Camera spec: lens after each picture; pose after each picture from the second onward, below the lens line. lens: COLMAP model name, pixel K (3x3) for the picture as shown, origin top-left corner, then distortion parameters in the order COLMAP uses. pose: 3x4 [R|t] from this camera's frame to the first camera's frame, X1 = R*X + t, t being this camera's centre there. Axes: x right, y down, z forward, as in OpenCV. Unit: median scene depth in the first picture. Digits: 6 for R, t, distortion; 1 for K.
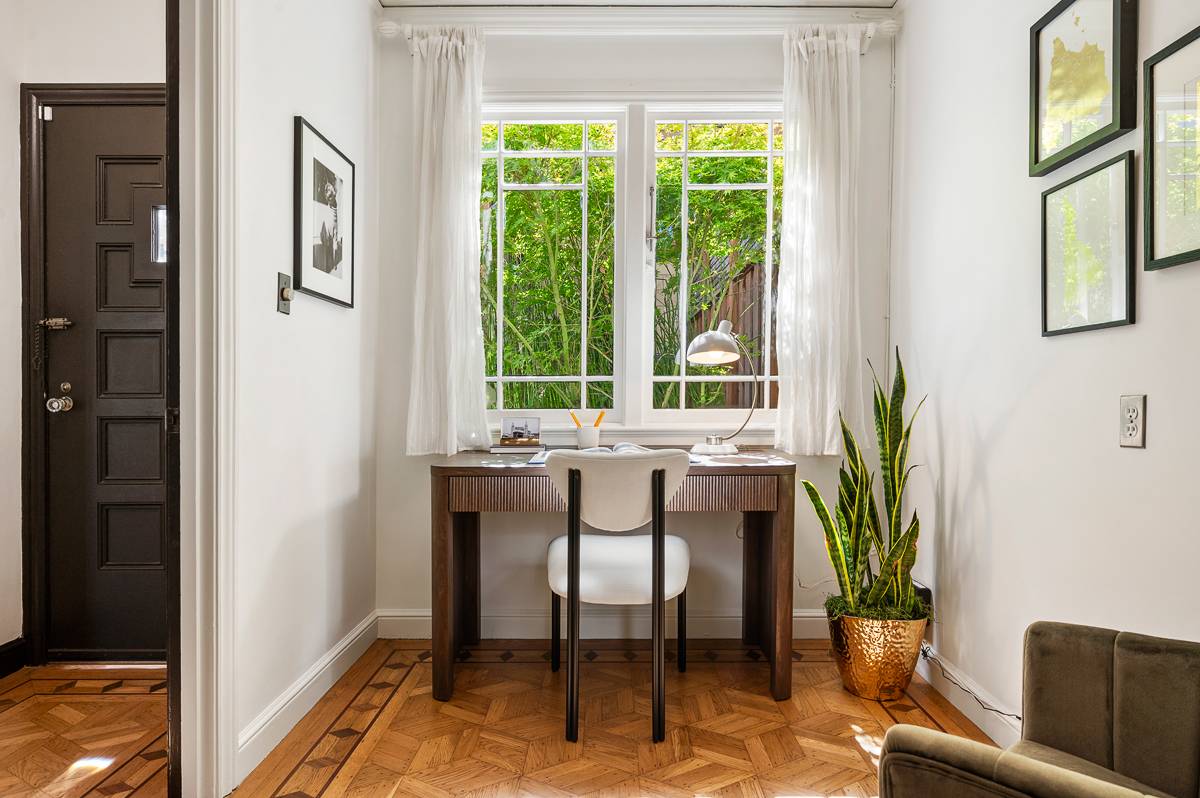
lens RADIAL K [[668.2, 0, 596.3], [0, 668.2, 394.6], [0, 0, 1]] dist [-0.007621, 0.001291]
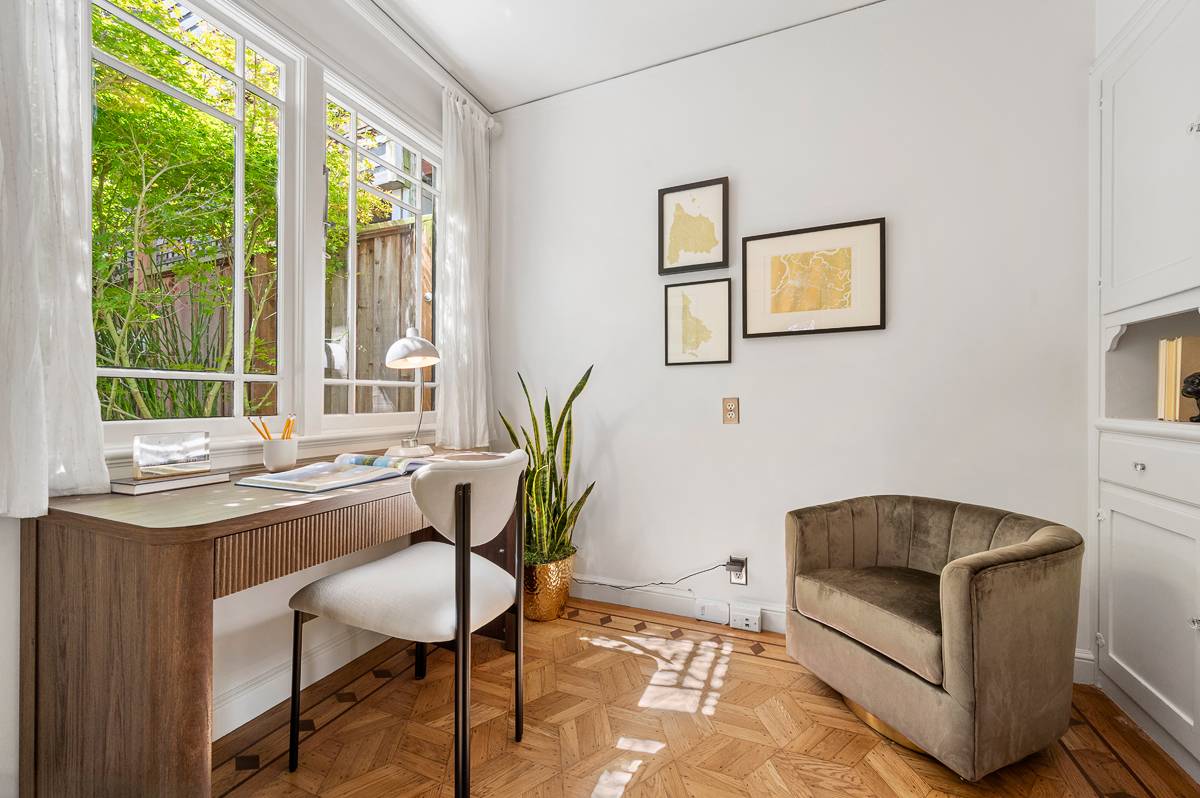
lens RADIAL K [[475.5, 0, 596.4], [0, 475.5, 406.0], [0, 0, 1]] dist [-0.000948, -0.000002]
pose [[0.385844, -0.007055, 0.922537, -0.525382], [0.004542, 0.999973, 0.005747, 0.011302], [-0.922553, 0.001972, 0.385865, 0.612370]]
